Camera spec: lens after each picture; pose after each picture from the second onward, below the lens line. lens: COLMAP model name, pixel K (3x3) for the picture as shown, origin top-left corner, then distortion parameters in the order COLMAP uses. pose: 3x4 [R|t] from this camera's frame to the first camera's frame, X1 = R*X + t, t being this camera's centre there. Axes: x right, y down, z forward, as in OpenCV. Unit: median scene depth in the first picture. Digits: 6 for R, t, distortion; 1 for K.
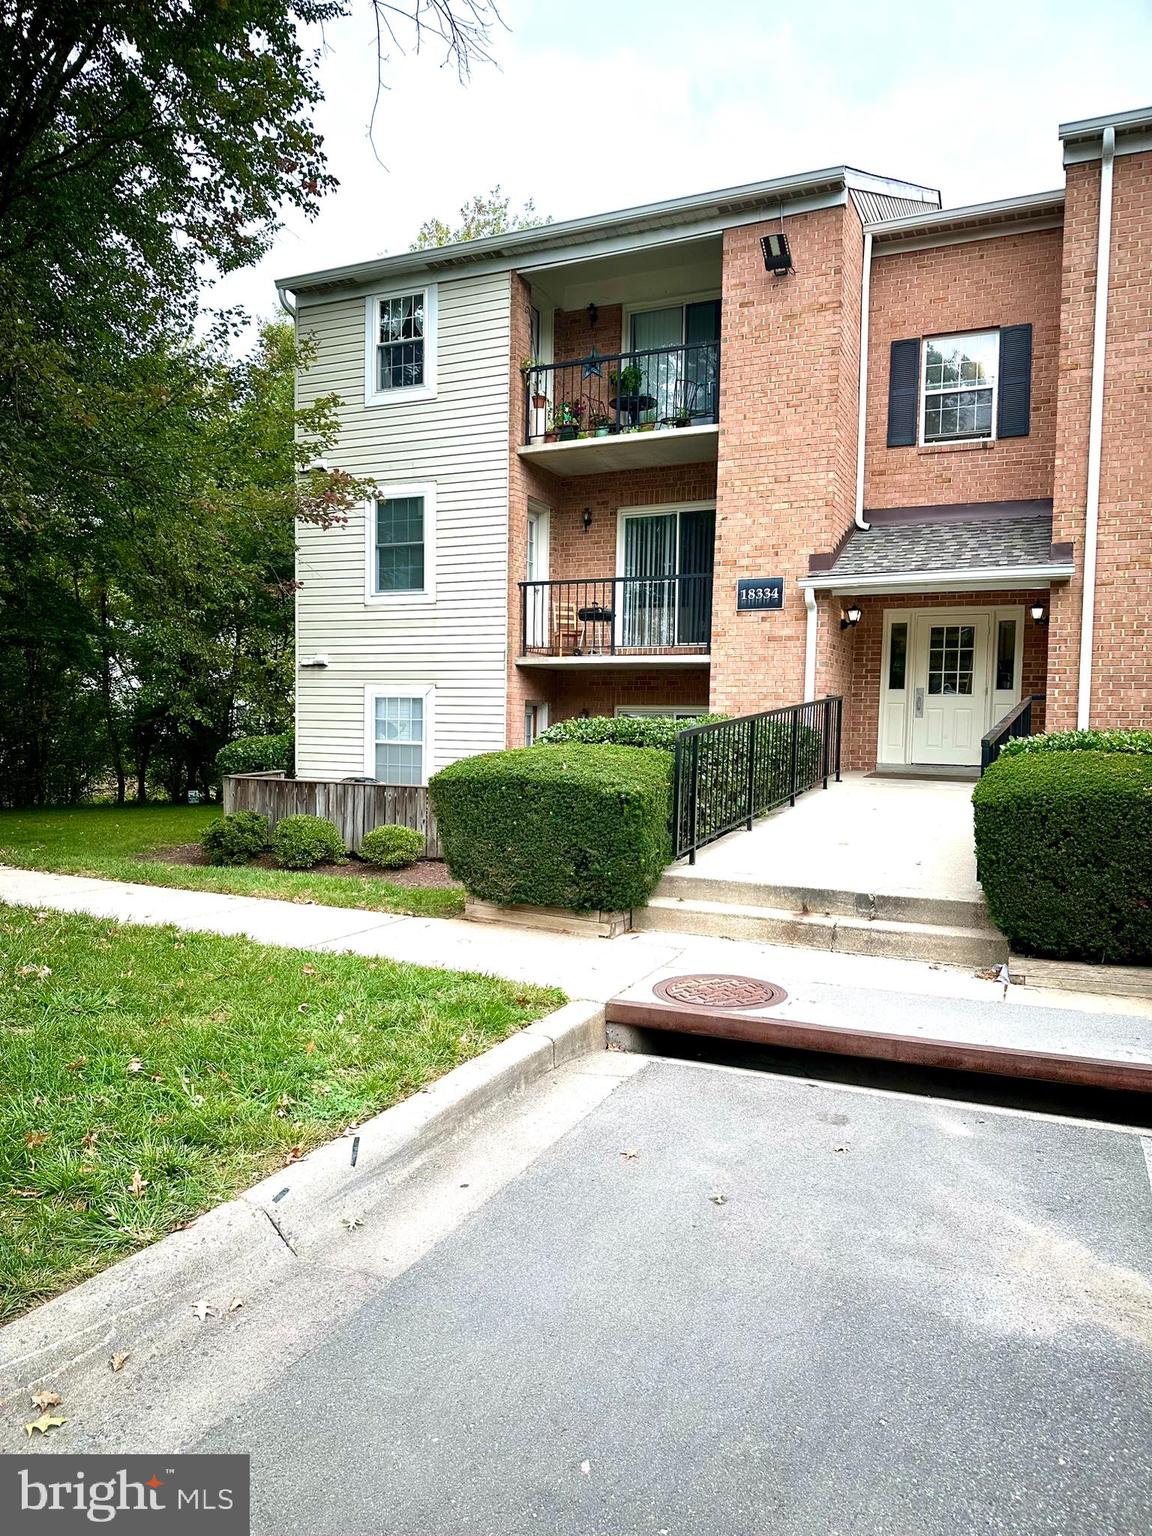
lens RADIAL K [[1076.2, 0, 557.6], [0, 1076.2, 806.4], [0, 0, 1]] dist [0.040580, -0.046713]
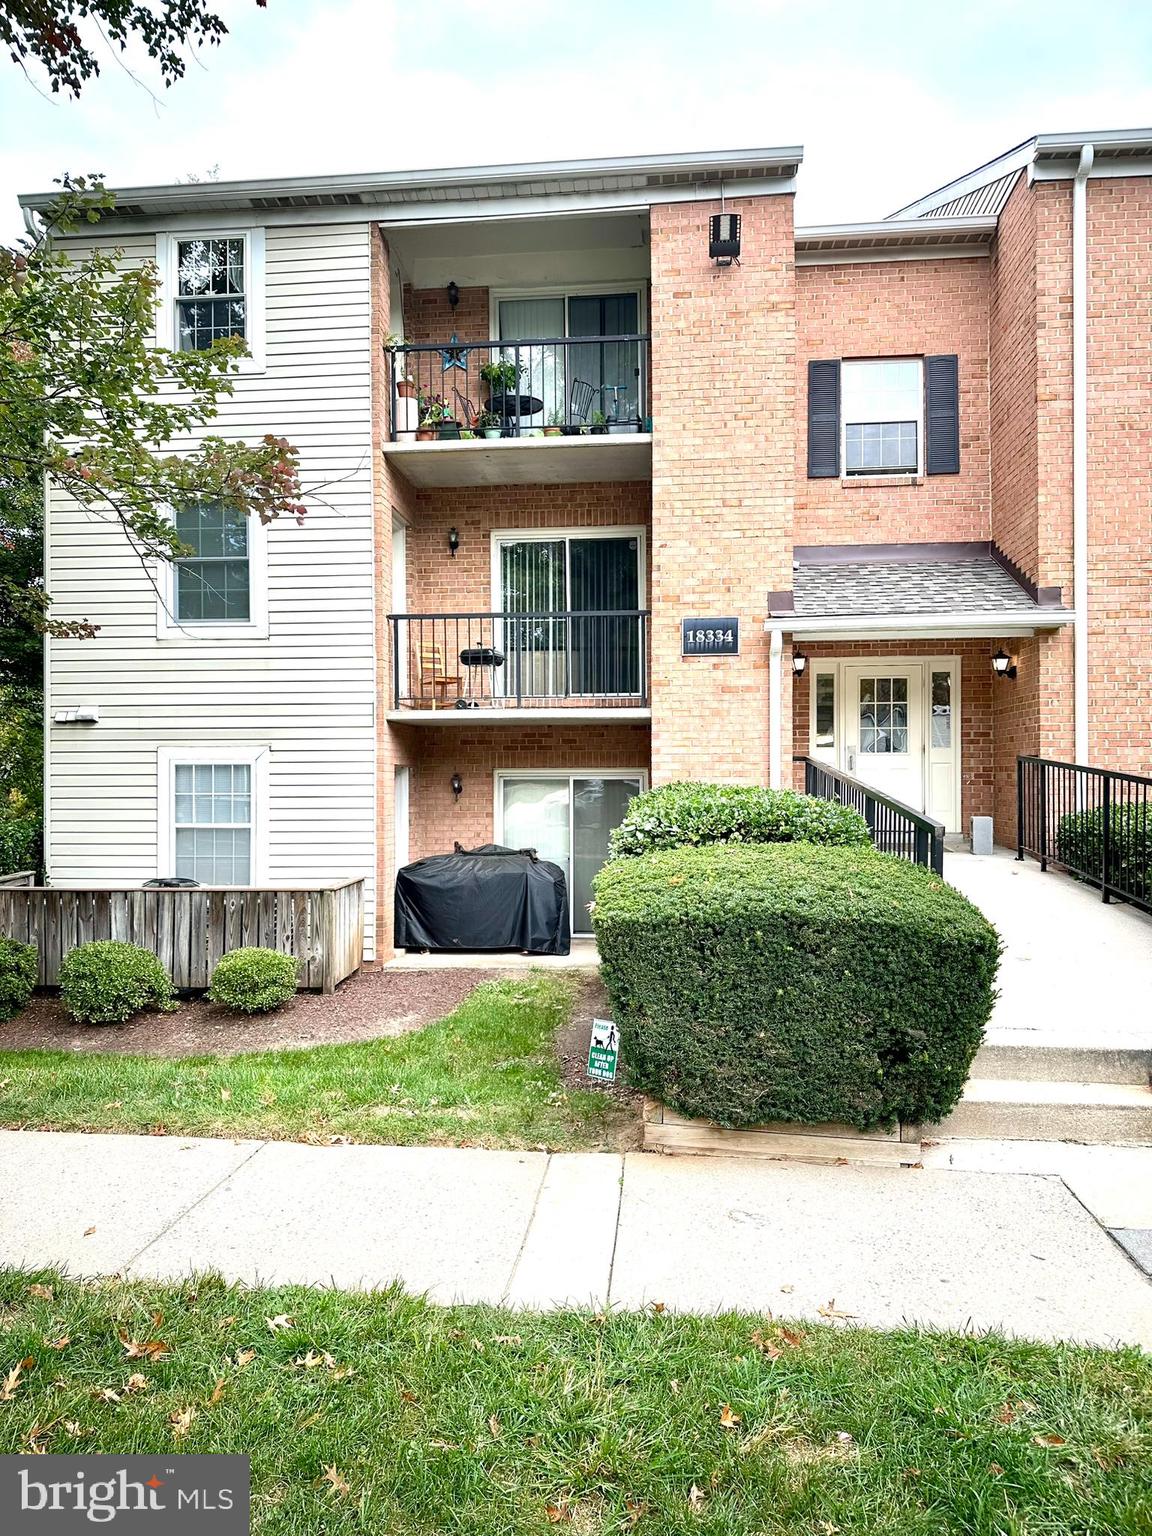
lens RADIAL K [[1076.2, 0, 562.9], [0, 1076.2, 782.1], [0, 0, 1]] dist [0.040580, -0.046713]
pose [[0.941837, -0.022037, 0.335346, -0.194015], [0.044763, 0.997183, -0.060192, -0.038770], [-0.333075, 0.071702, 0.940170, 0.257864]]
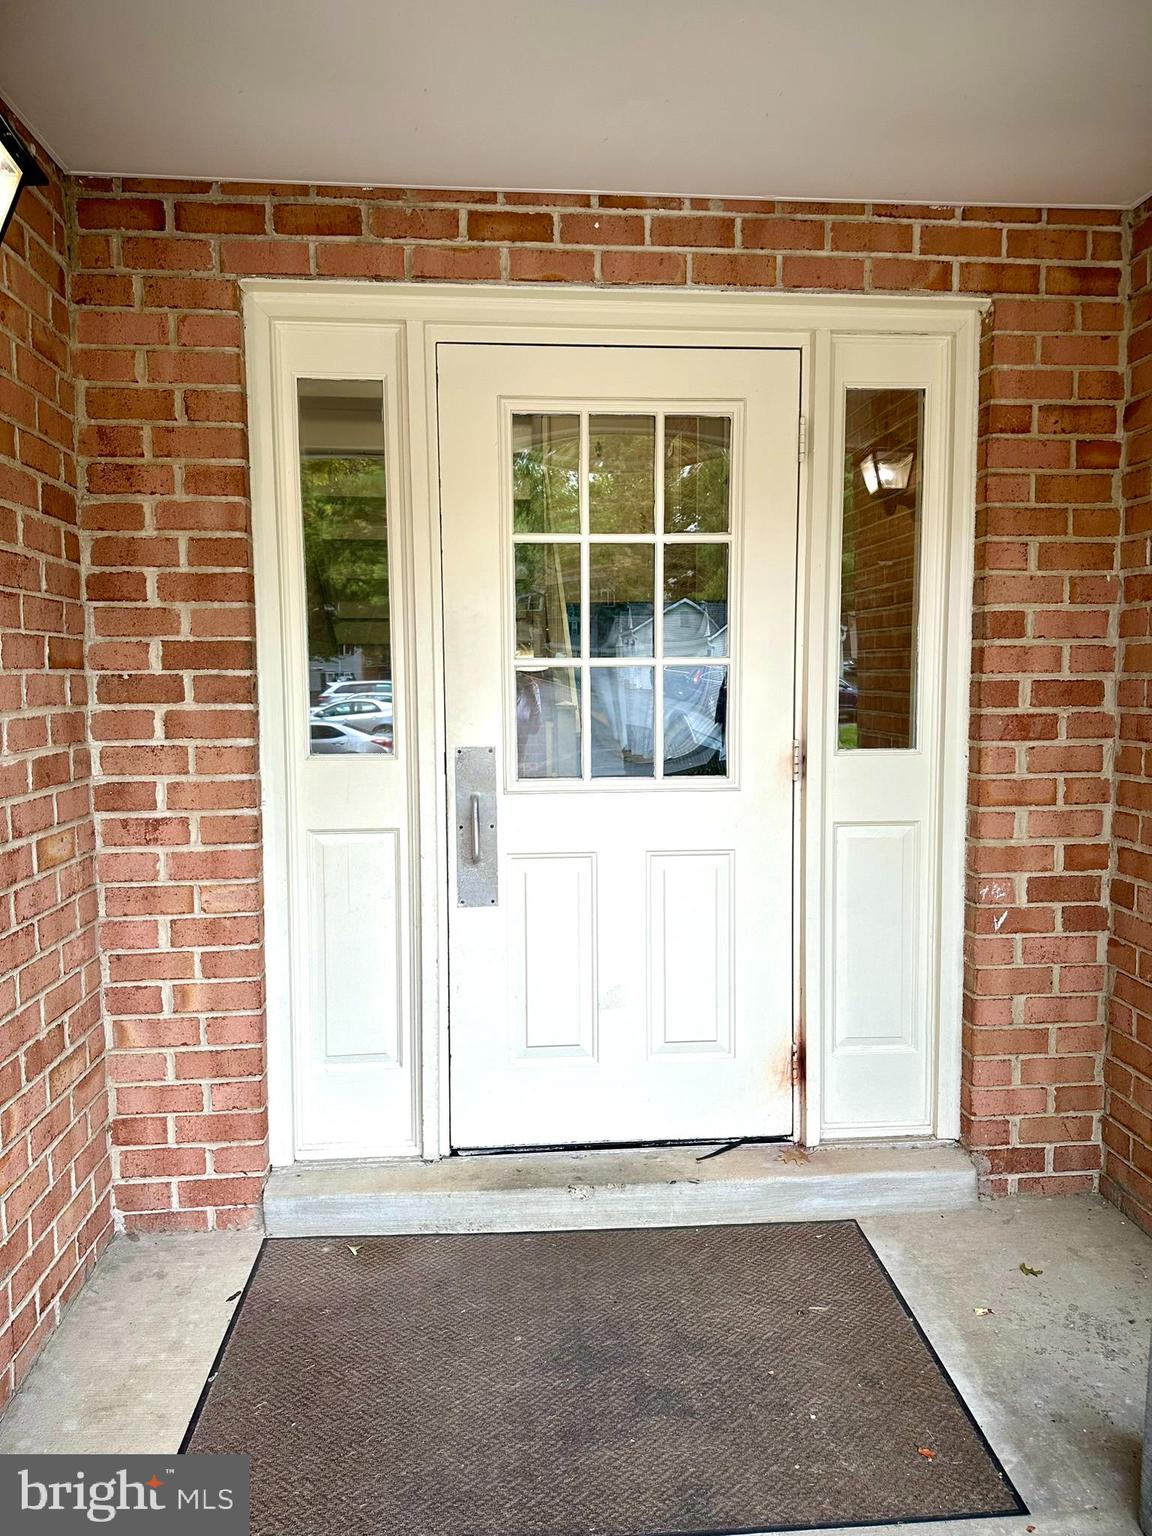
lens RADIAL K [[1076.2, 0, 573.1], [0, 1076.2, 775.4], [0, 0, 1]] dist [0.040580, -0.046713]
pose [[0.864992, -0.079783, 0.495402, 0.268839], [0.056377, 0.996480, 0.062044, -0.119349], [-0.498608, -0.025738, 0.866445, 0.865928]]
